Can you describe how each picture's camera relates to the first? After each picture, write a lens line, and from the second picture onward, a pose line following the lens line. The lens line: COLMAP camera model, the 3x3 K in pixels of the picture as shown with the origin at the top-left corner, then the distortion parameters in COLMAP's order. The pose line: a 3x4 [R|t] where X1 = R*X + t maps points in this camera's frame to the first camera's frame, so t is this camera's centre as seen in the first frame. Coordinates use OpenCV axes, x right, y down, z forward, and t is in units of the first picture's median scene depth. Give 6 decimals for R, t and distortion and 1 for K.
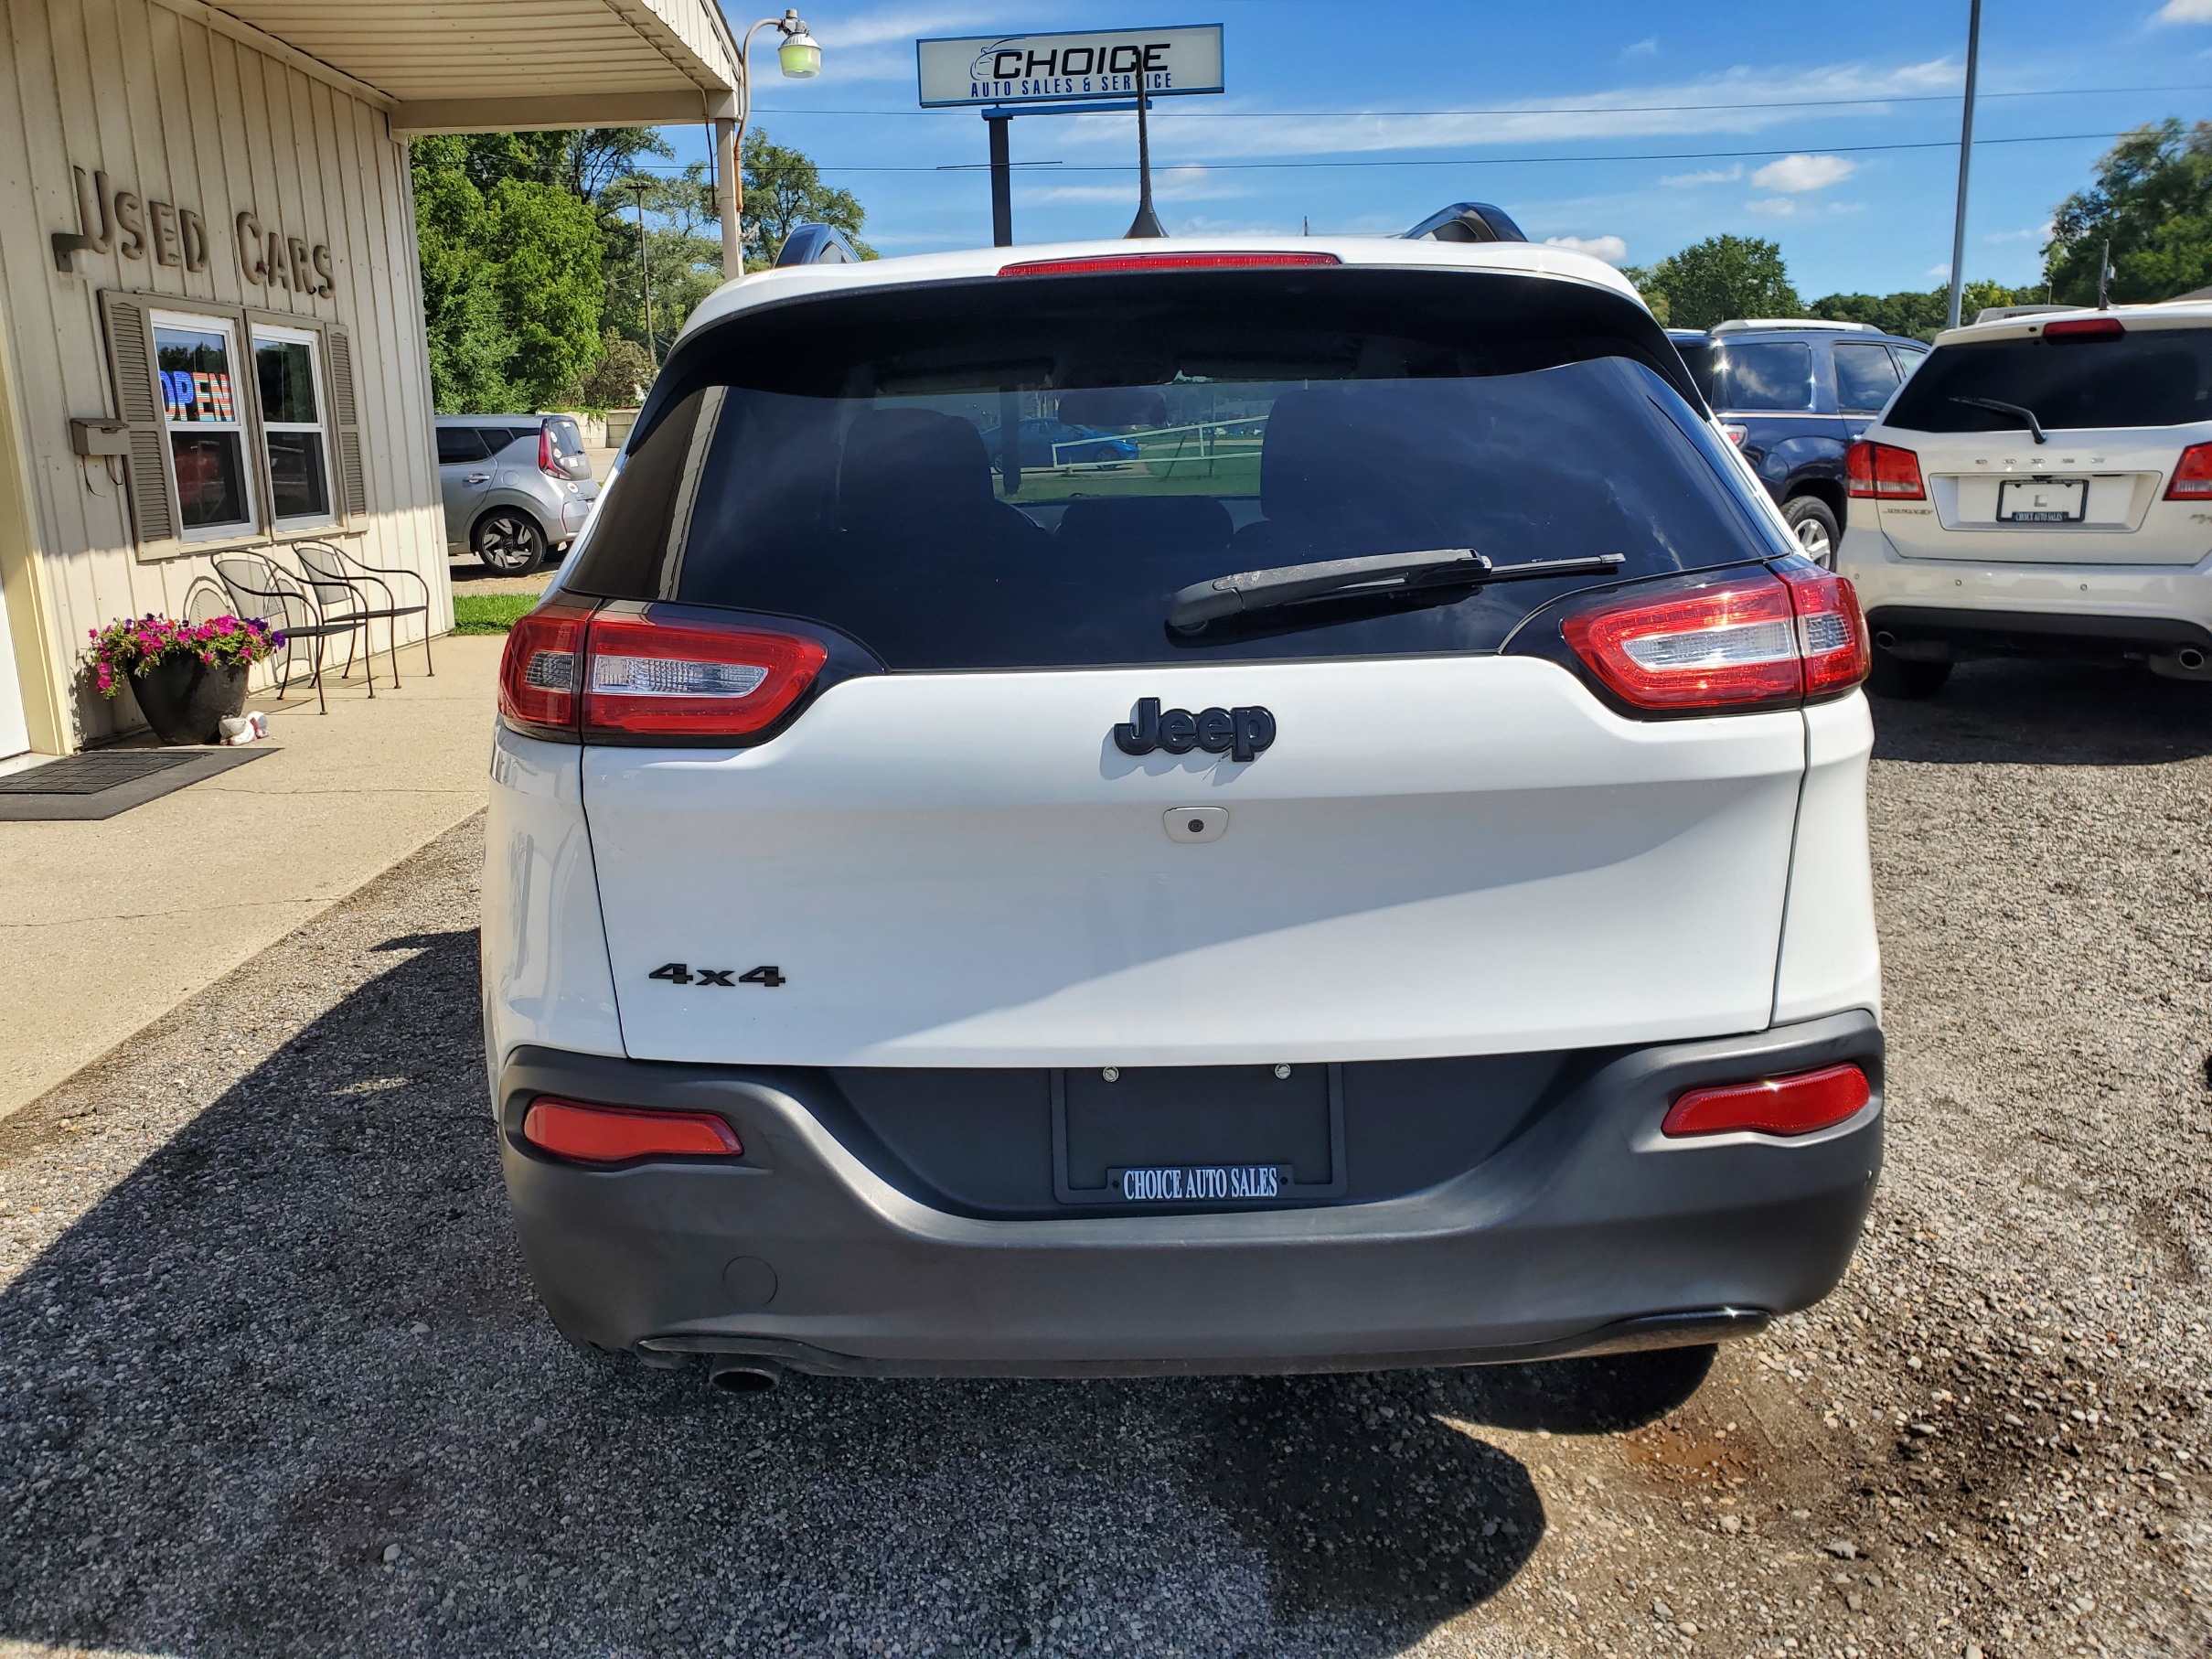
lens RADIAL K [[1771.8, 0, 1104.7], [0, 1771.8, 842.9], [0, 0, 1]] dist [-0.038049, 0.022591]
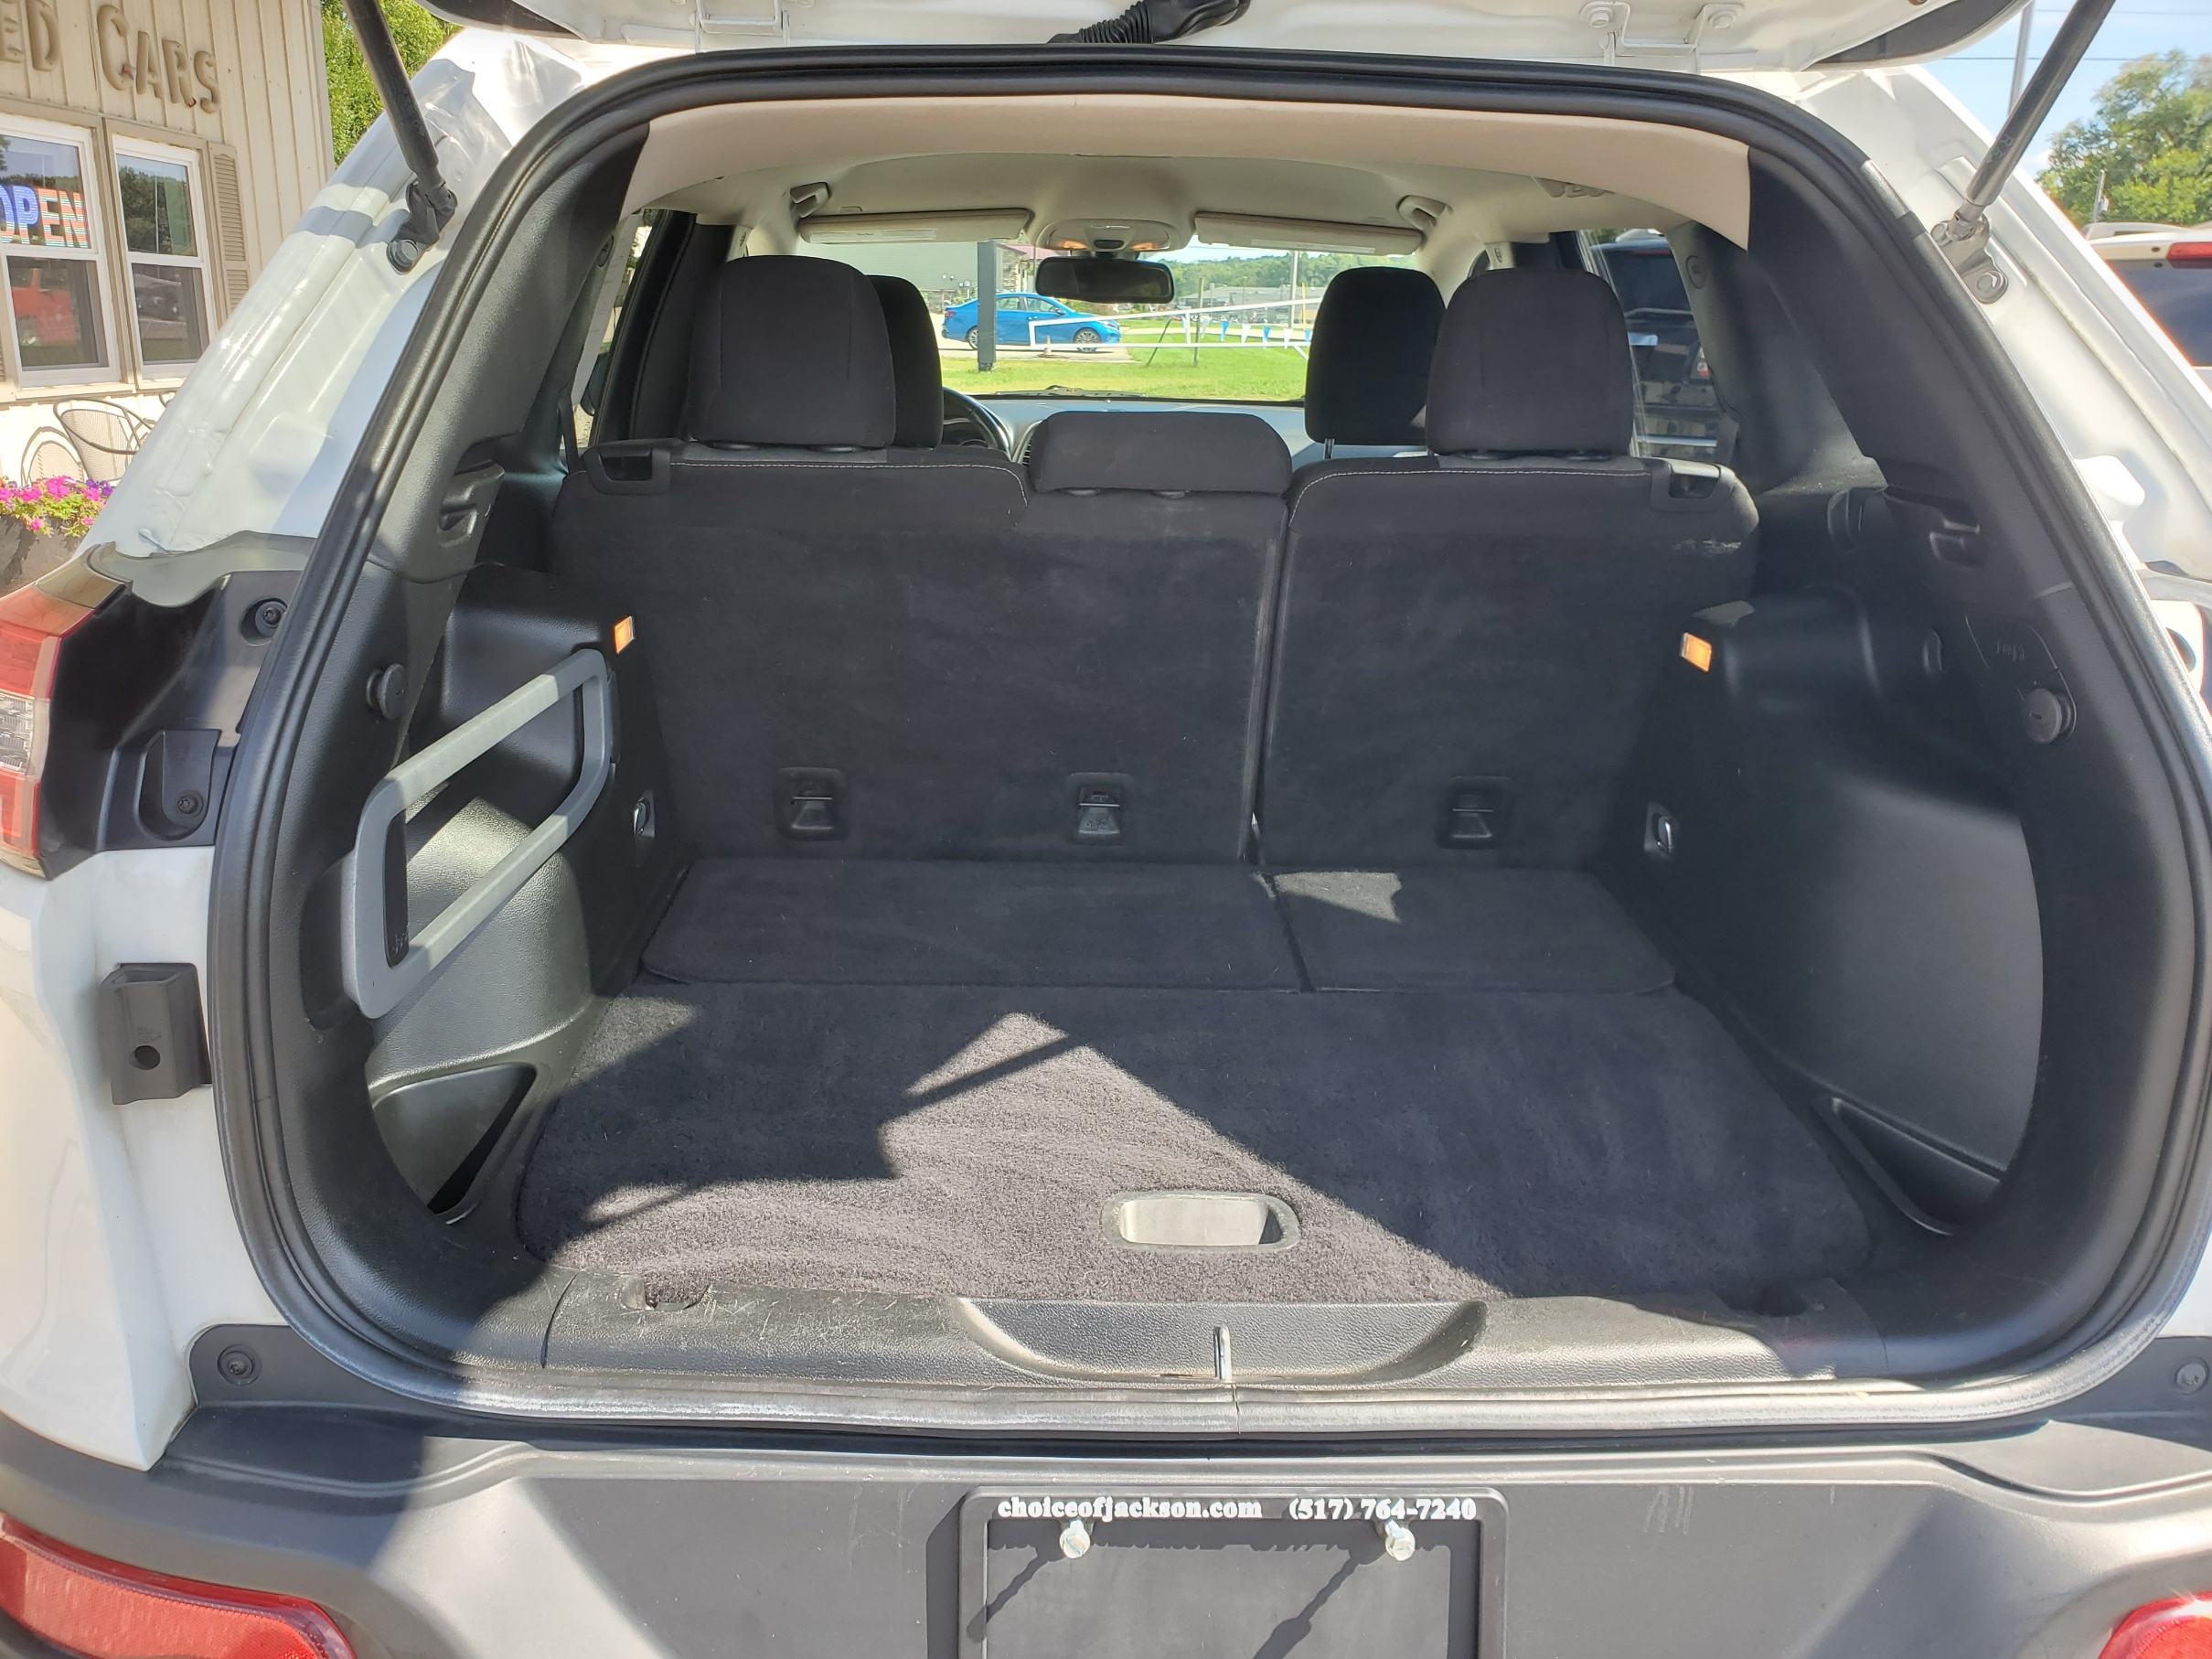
lens RADIAL K [[1771.8, 0, 1109.4], [0, 1771.8, 809.9], [0, 0, 1]] dist [-0.038049, 0.022591]
pose [[0.998653, 0.044667, 0.026399, -0.002167], [-0.045817, 0.997950, 0.044680, -0.022342], [-0.024349, -0.045830, 0.998652, 0.099000]]
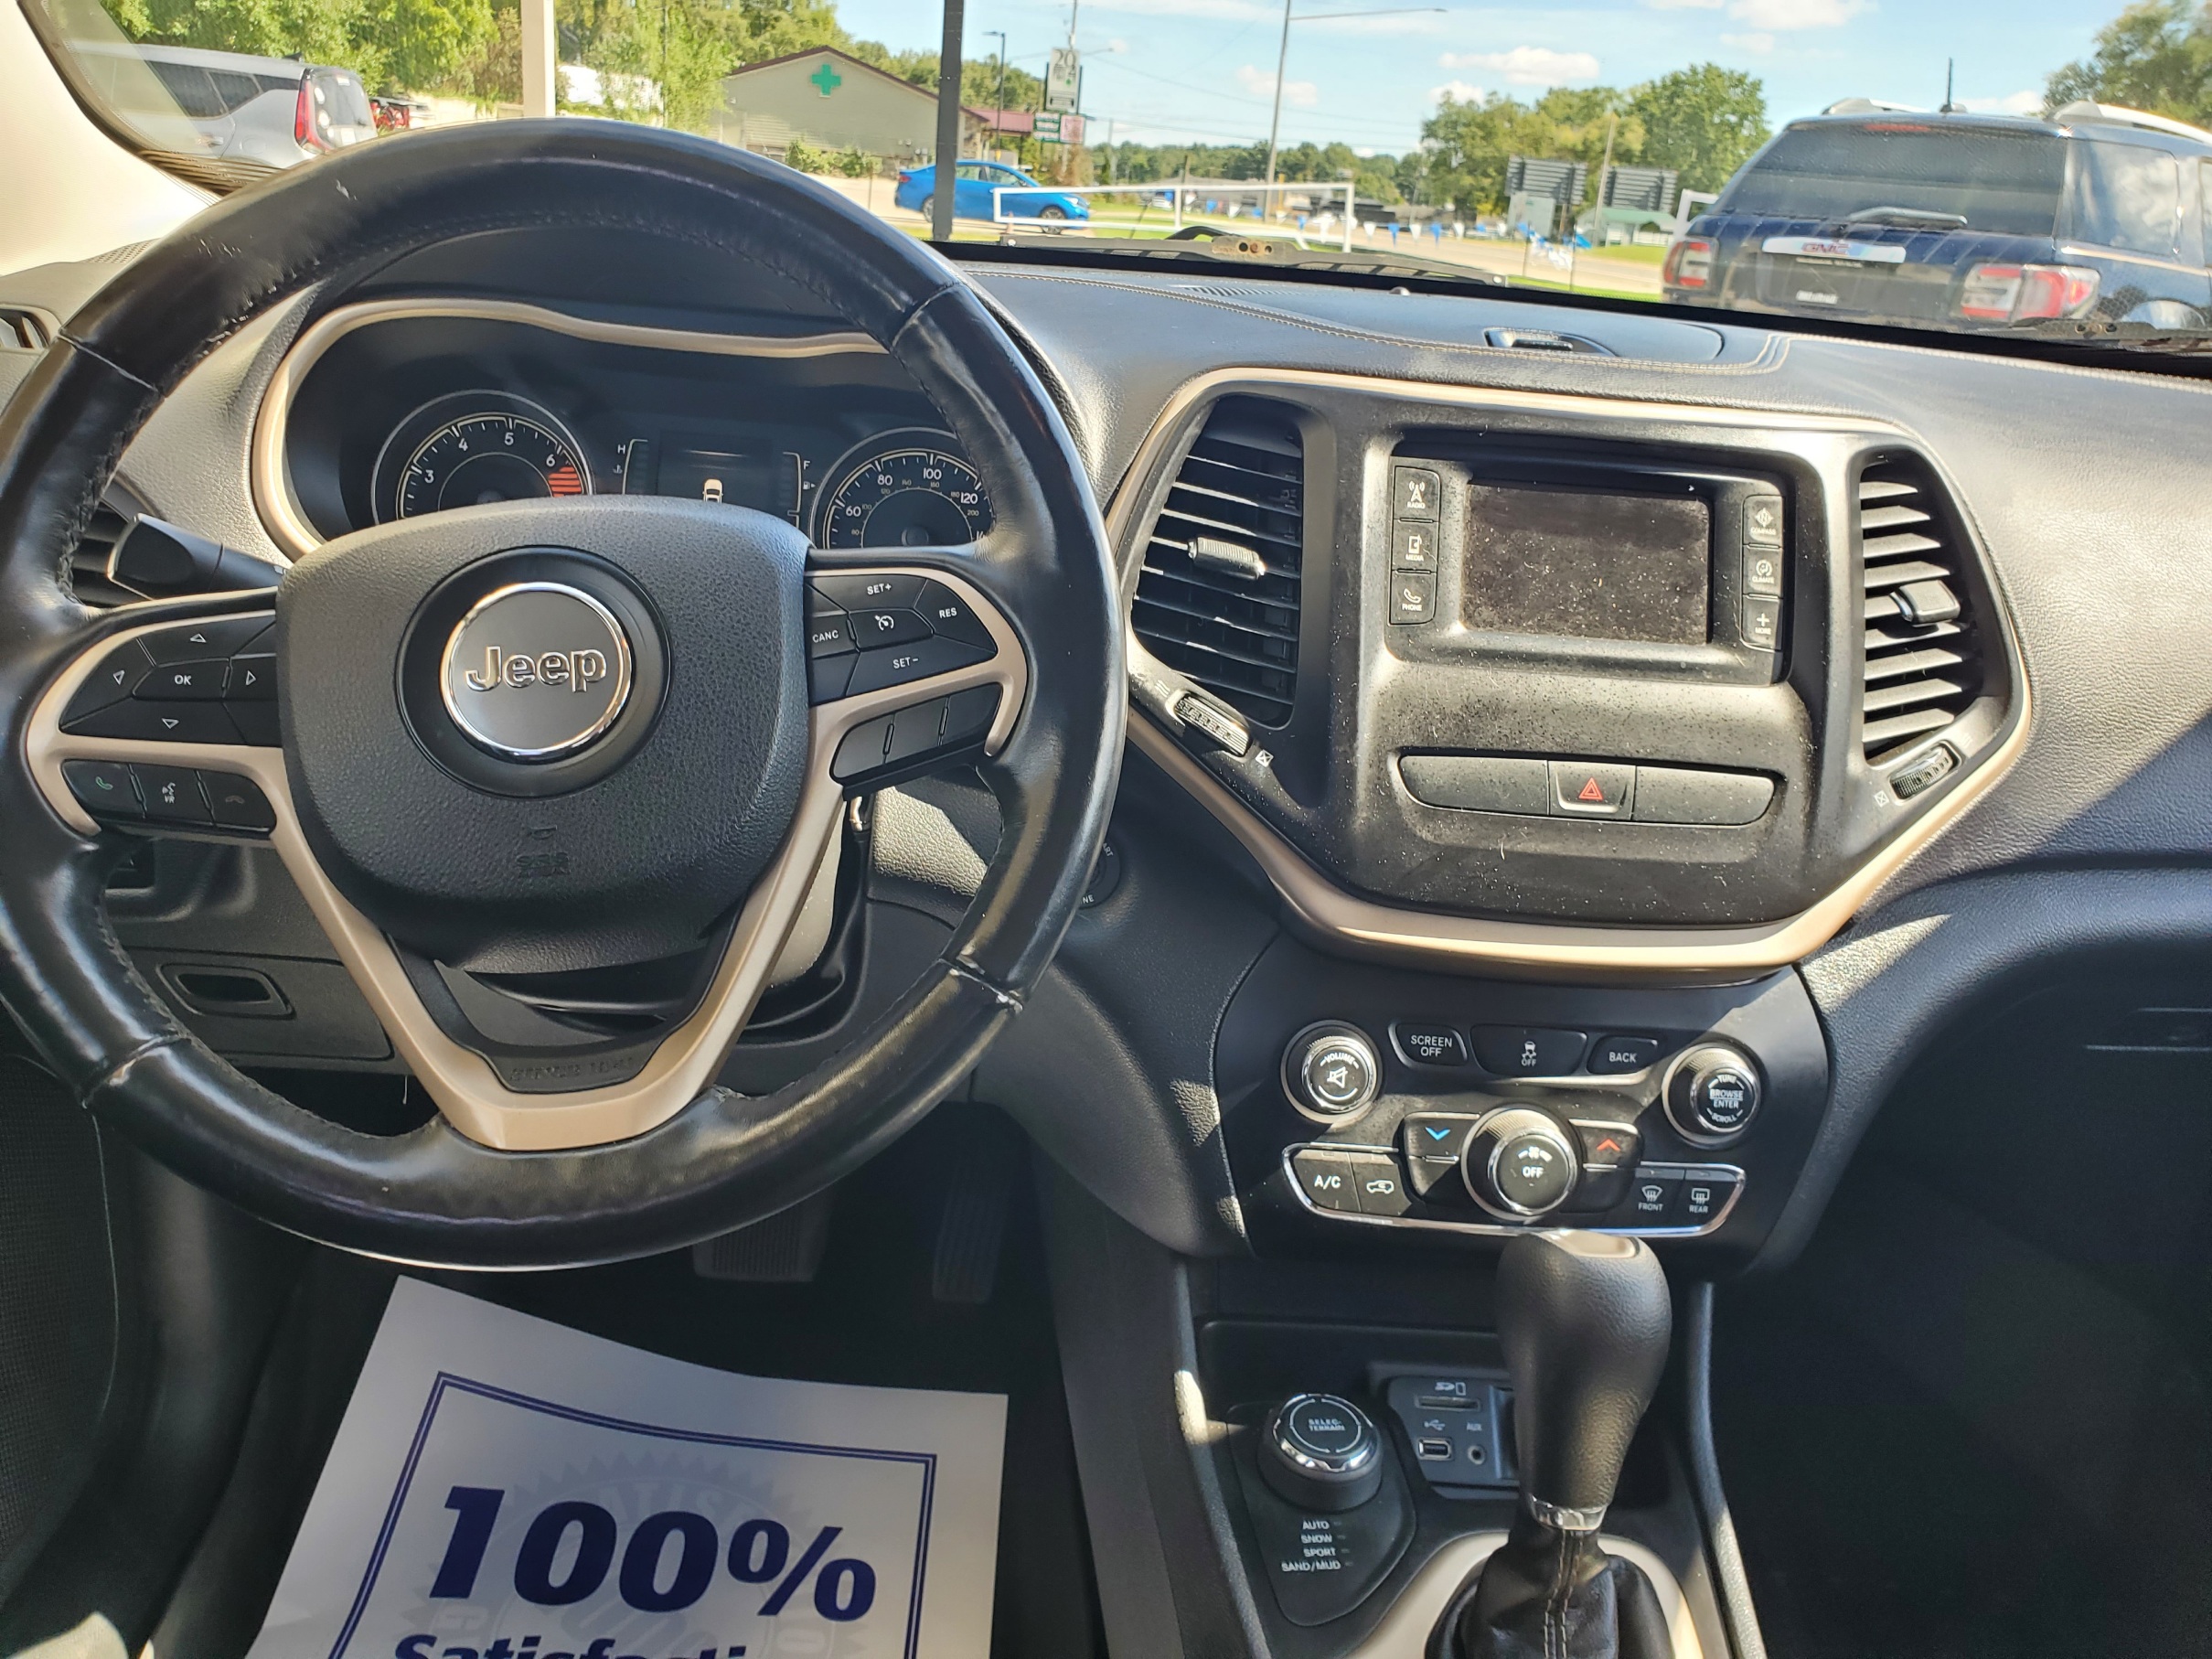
lens RADIAL K [[1771.8, 0, 1092.4], [0, 1771.8, 843.7], [0, 0, 1]] dist [-0.038049, 0.022591]
pose [[0.993345, 0.096576, 0.062763, -0.017493], [-0.103446, 0.987674, 0.117467, -0.069311], [-0.050645, -0.123178, 0.991091, 0.366255]]
